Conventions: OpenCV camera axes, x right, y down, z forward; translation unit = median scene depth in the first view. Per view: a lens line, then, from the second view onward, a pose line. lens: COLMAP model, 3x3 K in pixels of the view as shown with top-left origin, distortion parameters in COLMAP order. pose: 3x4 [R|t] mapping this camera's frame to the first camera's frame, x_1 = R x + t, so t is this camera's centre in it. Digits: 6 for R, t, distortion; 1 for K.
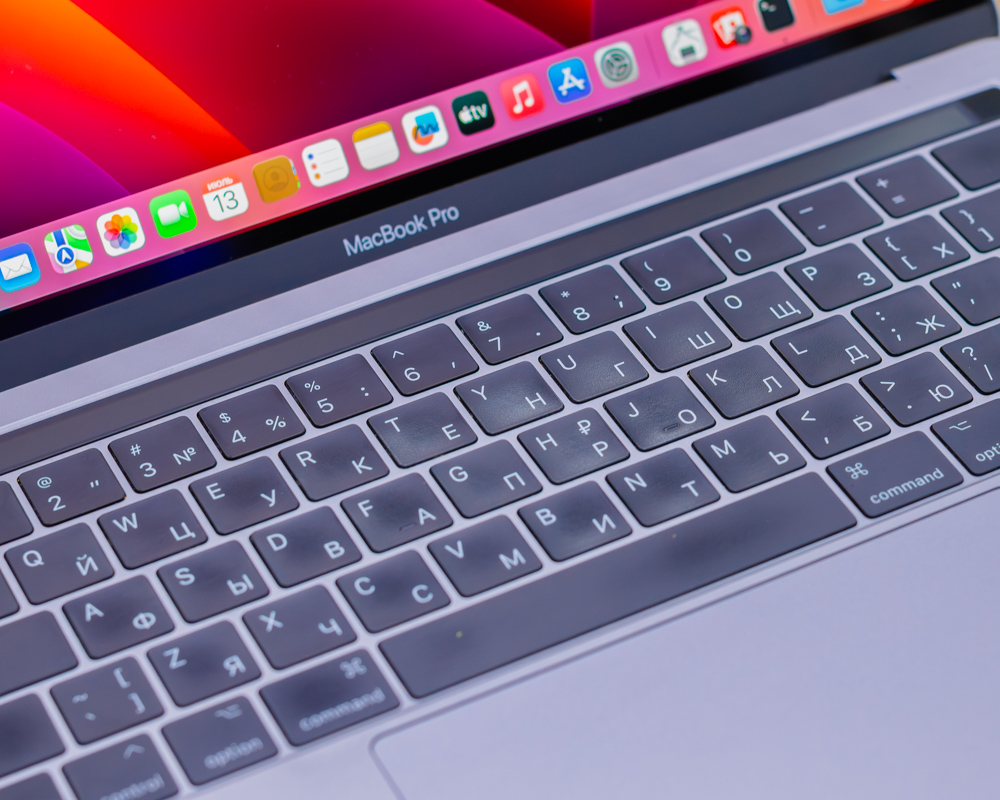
lens RADIAL K [[3129.9, 0, 499.7], [0, 3129.9, 401.0], [0, 0, 1]] dist [-0.127793, 0.000000]
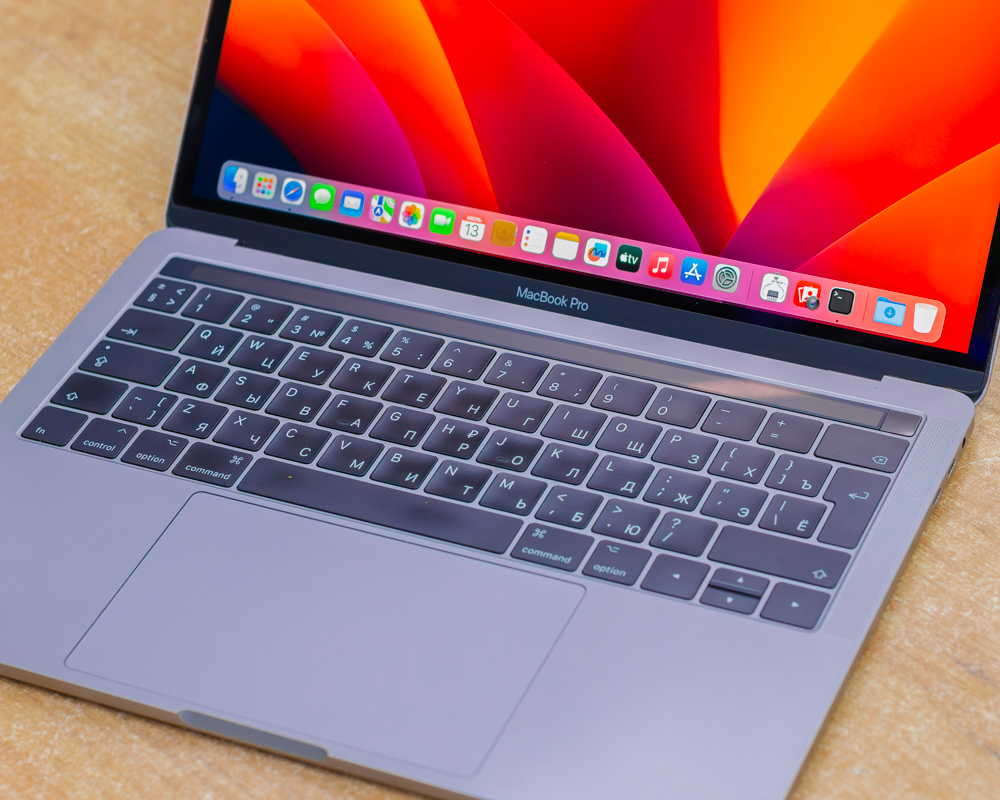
lens RADIAL K [[3129.9, 0, 499.9], [0, 3129.9, 399.7], [0, 0, 1]] dist [-0.127793, 0.000000]
pose [[0.614504, 0.479889, -0.626172, 0.997366], [-0.473769, 0.859131, 0.193484, -0.313340], [0.630815, 0.177765, 0.755296, -0.219561]]
